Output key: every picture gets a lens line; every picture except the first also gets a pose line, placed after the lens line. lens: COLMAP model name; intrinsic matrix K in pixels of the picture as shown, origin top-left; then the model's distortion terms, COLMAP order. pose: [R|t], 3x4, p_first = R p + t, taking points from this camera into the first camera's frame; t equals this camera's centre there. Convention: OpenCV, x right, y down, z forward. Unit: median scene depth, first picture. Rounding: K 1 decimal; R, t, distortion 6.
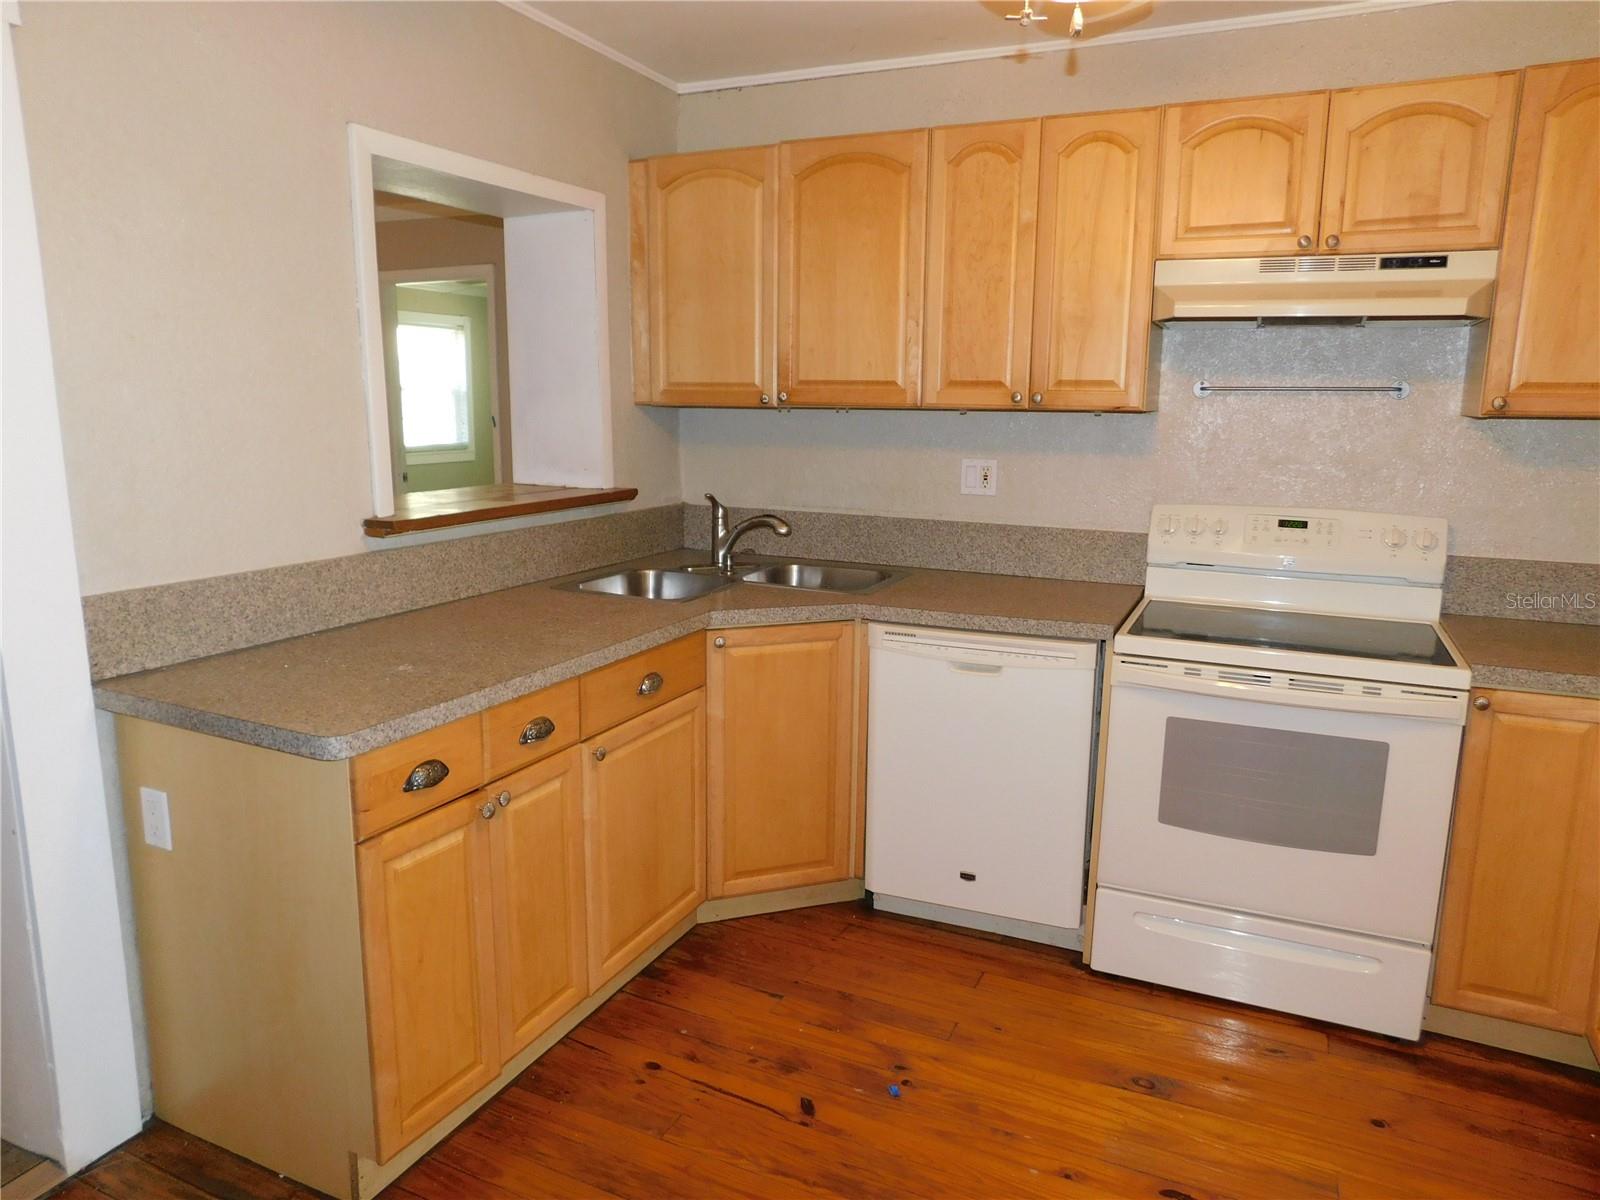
lens RADIAL K [[1044.8, 0, 800.0], [0, 1044.8, 600.0], [0, 0, 1]] dist [-0.080744, 0.063077]
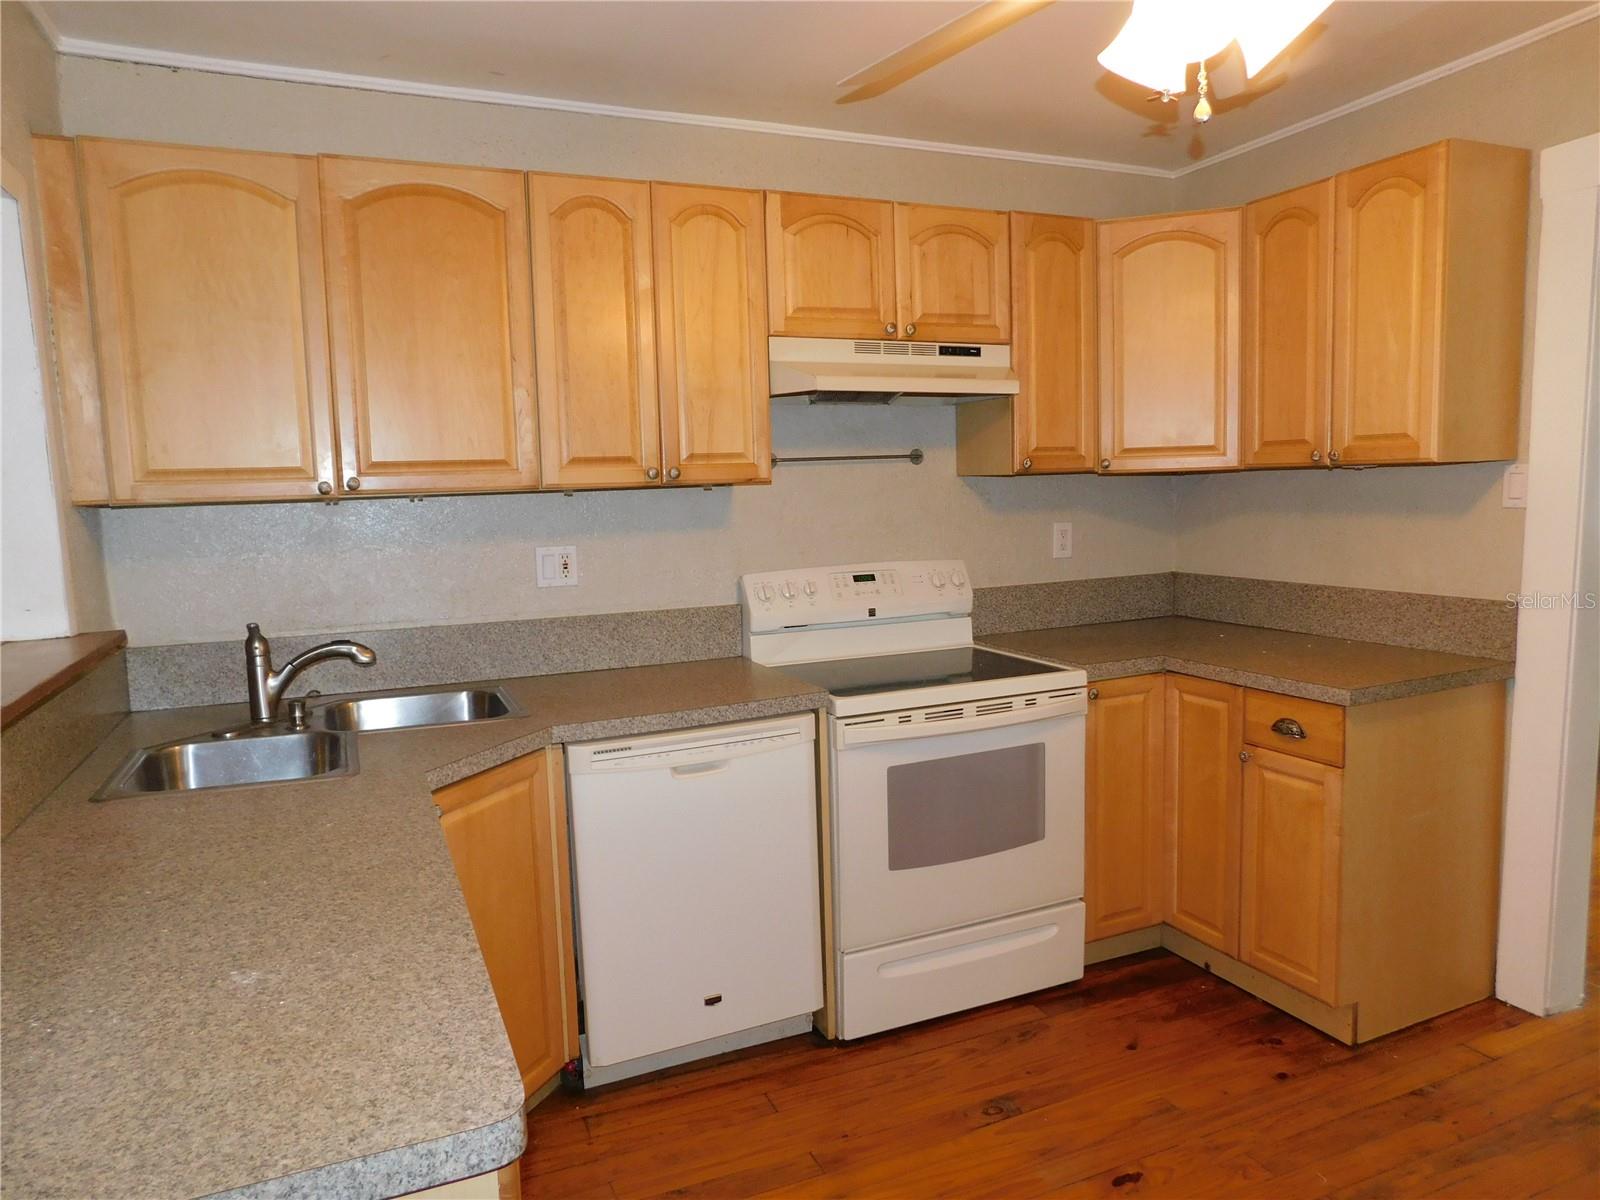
lens RADIAL K [[1088.9, 0, 800.0], [0, 1088.9, 600.0], [0, 0, 1]] dist [-0.063498, 0.033698]
pose [[0.654727, -0.111635, 0.747576, -0.466445], [0.175194, 0.984513, -0.006419, -0.057487], [-0.735282, 0.135174, 0.664145, 0.288099]]
